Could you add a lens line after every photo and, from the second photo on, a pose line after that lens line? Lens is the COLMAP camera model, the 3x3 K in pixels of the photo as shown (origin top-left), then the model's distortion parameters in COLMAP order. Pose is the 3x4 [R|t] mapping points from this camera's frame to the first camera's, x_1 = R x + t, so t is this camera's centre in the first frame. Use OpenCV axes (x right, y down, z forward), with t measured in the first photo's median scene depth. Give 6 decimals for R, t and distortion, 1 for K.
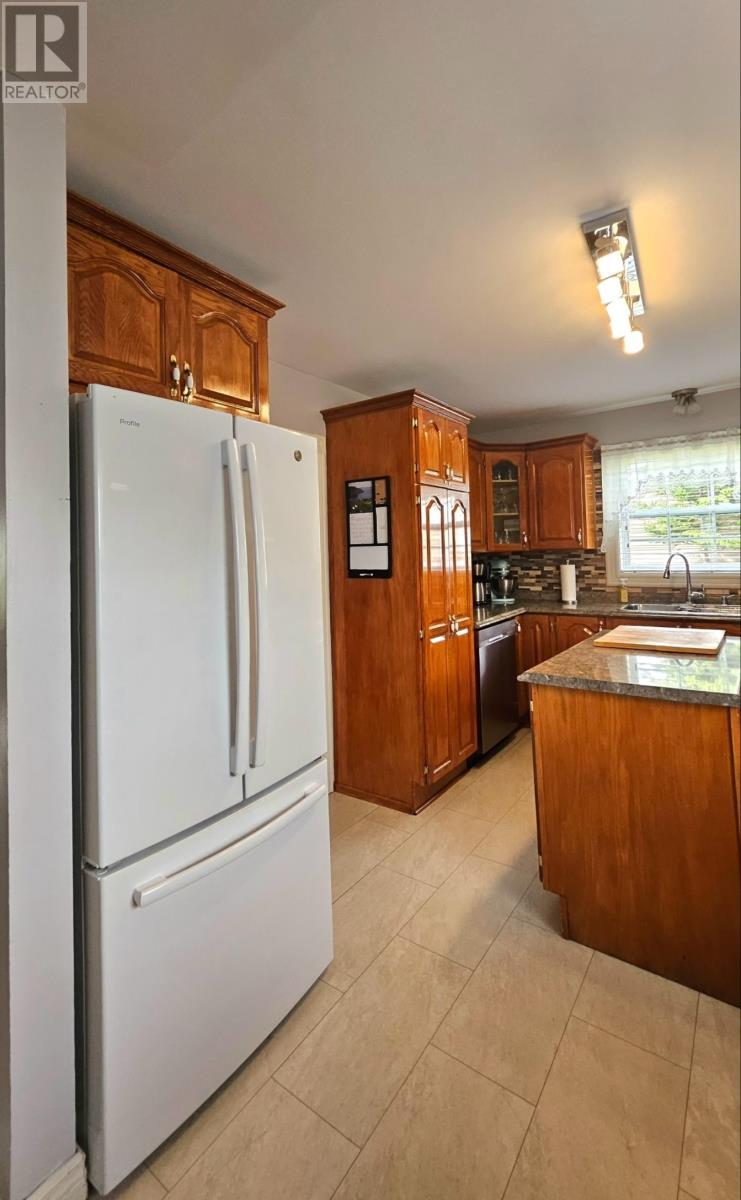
lens RADIAL K [[522.6, 0, 379.2], [0, 522.6, 528.4], [0, 0, 1]] dist [0.017741, 0.000210]
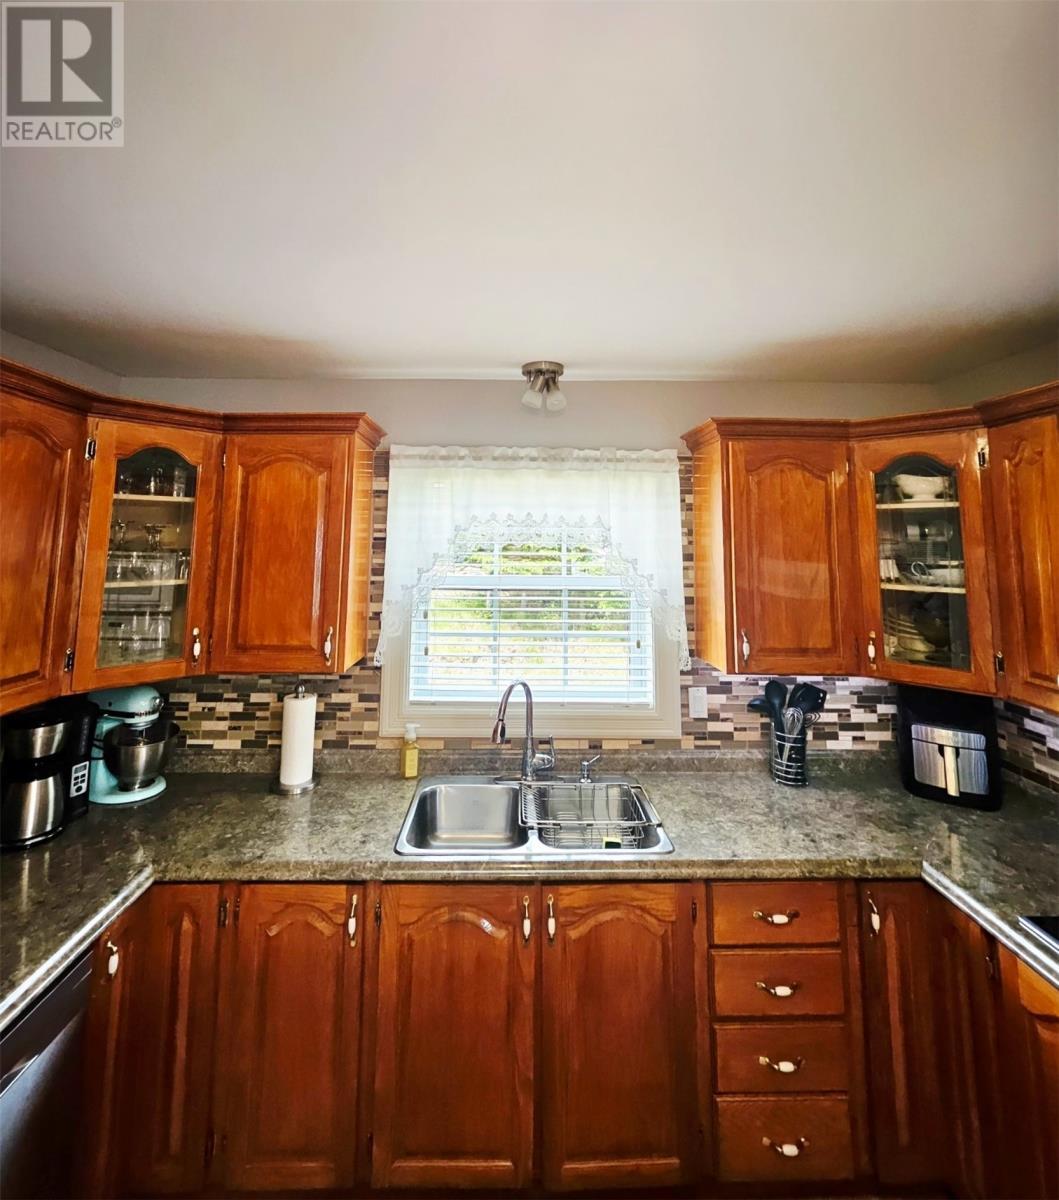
lens RADIAL K [[571.3, 0, 520.9], [0, 571.3, 485.7], [0, 0, 1]] dist [0.003407, 0.001576]
pose [[0.802139, 0.095599, 0.589435, 0.277192], [-0.058886, 0.994954, -0.081233, -0.110217], [-0.594226, 0.030450, 0.803721, 0.661125]]
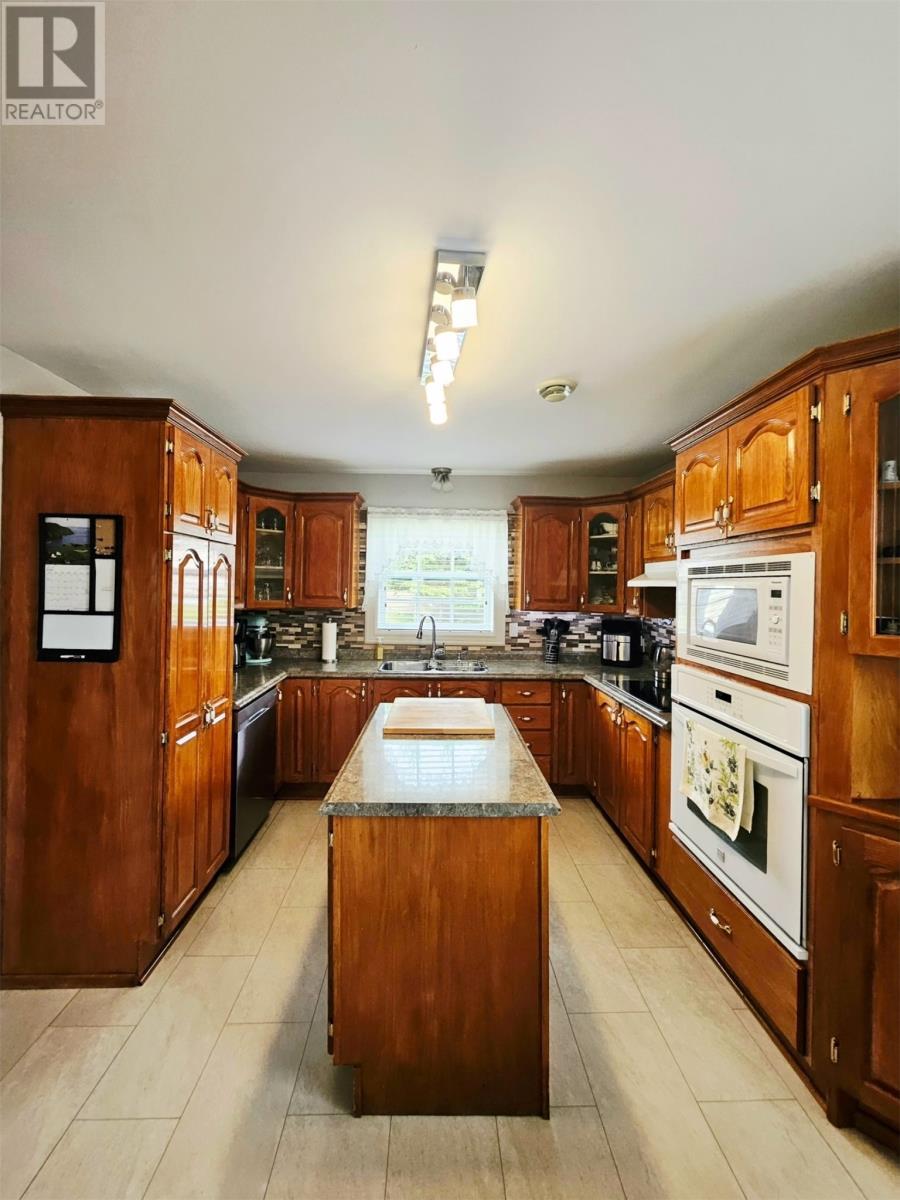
lens RADIAL K [[479.3, 0, 442.4], [0, 479.3, 584.6], [0, 0, 1]] dist [0.002423, 0.000228]
pose [[0.802058, 0.042010, 0.595767, -0.013822], [-0.065525, 0.997691, 0.017862, -0.043734], [-0.593641, -0.053364, 0.802959, 0.209188]]
